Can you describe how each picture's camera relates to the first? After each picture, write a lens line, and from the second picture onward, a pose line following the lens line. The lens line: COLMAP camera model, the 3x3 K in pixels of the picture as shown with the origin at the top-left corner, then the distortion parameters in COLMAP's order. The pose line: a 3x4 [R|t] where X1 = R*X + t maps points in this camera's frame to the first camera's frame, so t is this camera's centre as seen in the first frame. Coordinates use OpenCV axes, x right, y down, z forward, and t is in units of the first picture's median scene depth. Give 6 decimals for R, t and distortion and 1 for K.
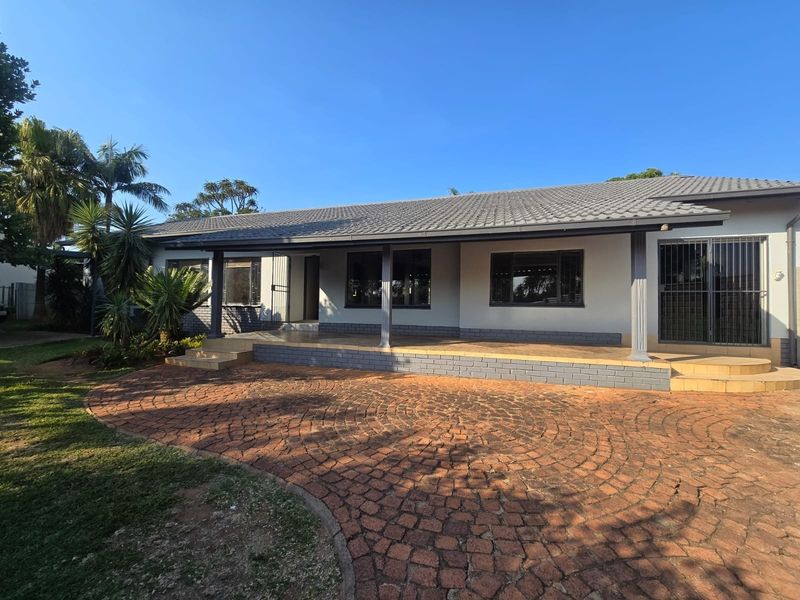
lens RADIAL K [[334.1, 0, 392.8], [0, 334.1, 305.5], [0, 0, 1]] dist [0.000028, -0.000449]
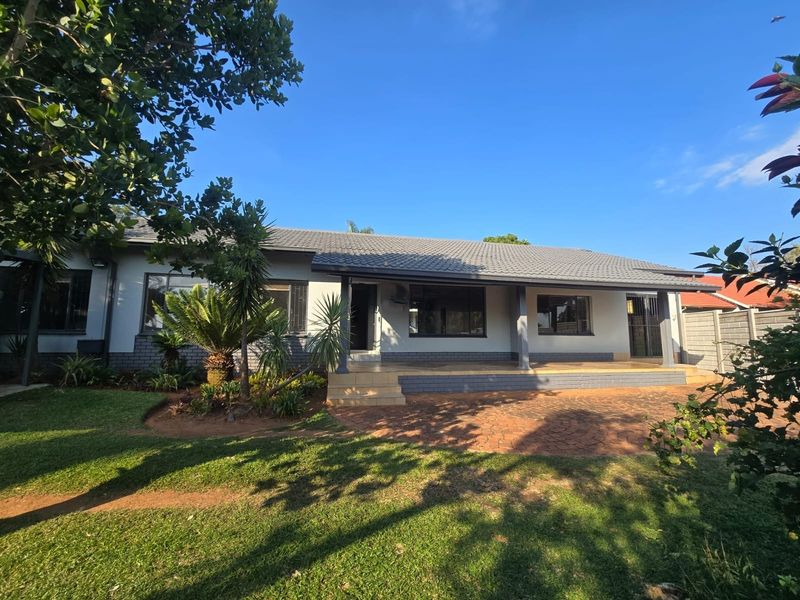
lens RADIAL K [[329.4, 0, 397.7], [0, 329.4, 301.0], [0, 0, 1]] dist [-0.000502, 0.000507]
pose [[0.867093, 0.045881, 0.496028, -0.880741], [0.002333, 0.995364, -0.096146, -0.007195], [-0.498140, 0.084525, 0.862967, 0.167497]]
